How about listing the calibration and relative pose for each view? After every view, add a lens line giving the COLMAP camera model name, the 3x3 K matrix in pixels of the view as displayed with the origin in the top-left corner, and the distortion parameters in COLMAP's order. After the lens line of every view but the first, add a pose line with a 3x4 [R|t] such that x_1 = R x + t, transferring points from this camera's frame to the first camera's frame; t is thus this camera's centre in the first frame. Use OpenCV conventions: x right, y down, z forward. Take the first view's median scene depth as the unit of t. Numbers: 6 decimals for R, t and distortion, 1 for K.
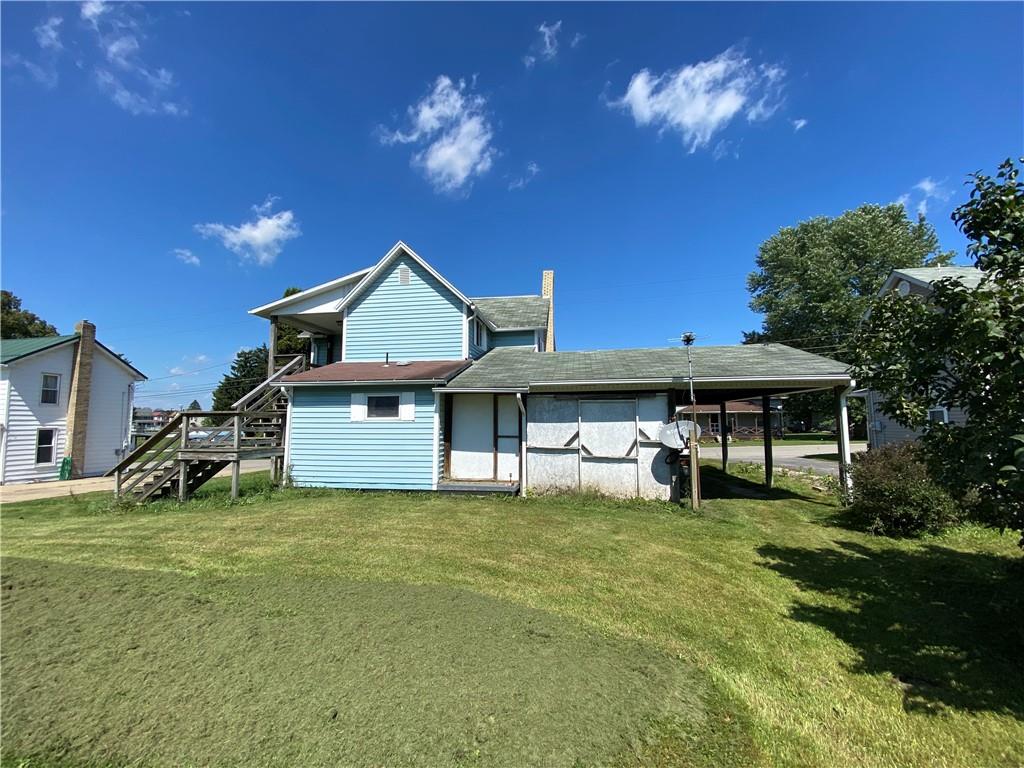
lens RADIAL K [[407.1, 0, 551.4], [0, 407.1, 378.1], [0, 0, 1]] dist [-0.002973, -0.009772]
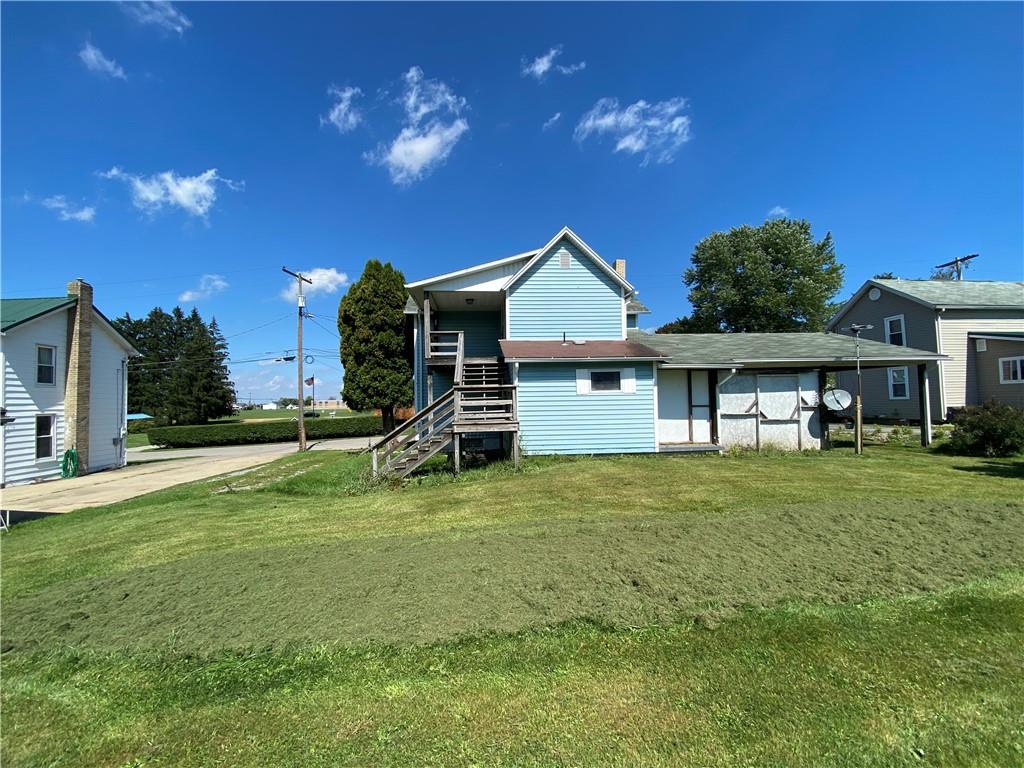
lens RADIAL K [[407.1, 0, 504.5], [0, 407.1, 381.2], [0, 0, 1]] dist [-0.002973, -0.009772]
pose [[0.968882, -0.003481, 0.247498, -0.932895], [-0.009799, 0.998578, 0.052403, 0.014567], [-0.247329, -0.053197, 0.967470, -0.010909]]
